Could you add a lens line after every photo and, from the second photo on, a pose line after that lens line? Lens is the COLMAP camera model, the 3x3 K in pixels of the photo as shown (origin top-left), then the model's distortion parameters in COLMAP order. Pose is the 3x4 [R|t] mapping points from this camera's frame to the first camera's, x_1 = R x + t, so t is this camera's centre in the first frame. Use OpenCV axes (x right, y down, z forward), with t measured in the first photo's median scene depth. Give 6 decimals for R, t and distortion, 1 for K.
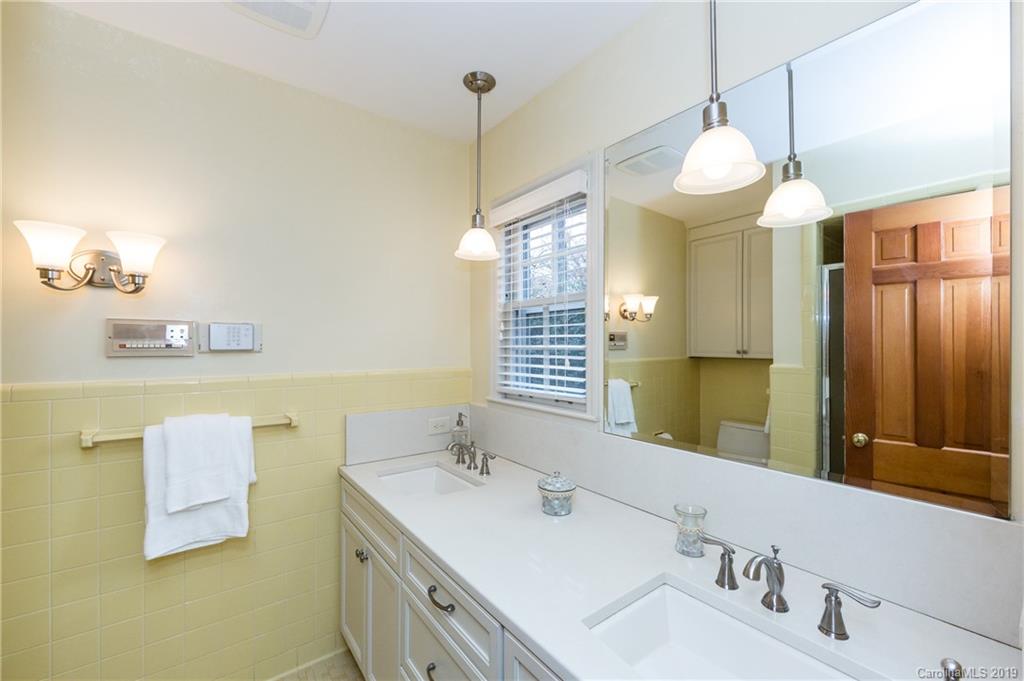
lens RADIAL K [[407.7, 0, 506.2], [0, 407.7, 341.6], [0, 0, 1]] dist [-0.003375, -0.001766]
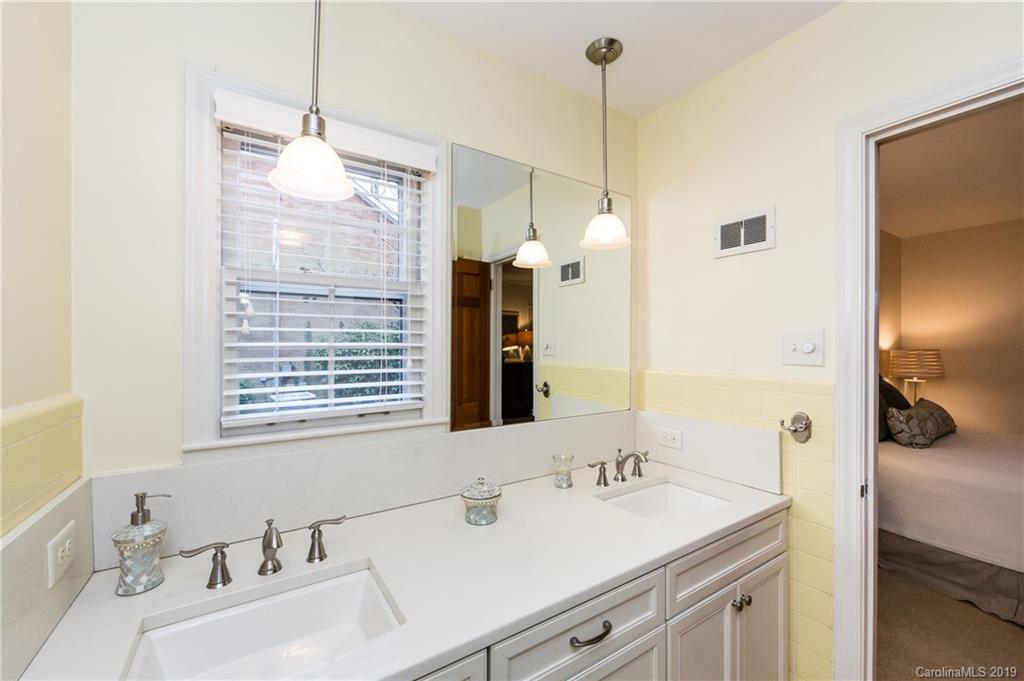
lens RADIAL K [[407.7, 0, 507.5], [0, 407.7, 347.1], [0, 0, 1]] dist [-0.003375, -0.001766]
pose [[0.048537, -0.003510, 0.998815, -0.614800], [-0.018576, 0.999818, 0.004416, 0.008381], [-0.998649, -0.018768, 0.048463, 0.680183]]
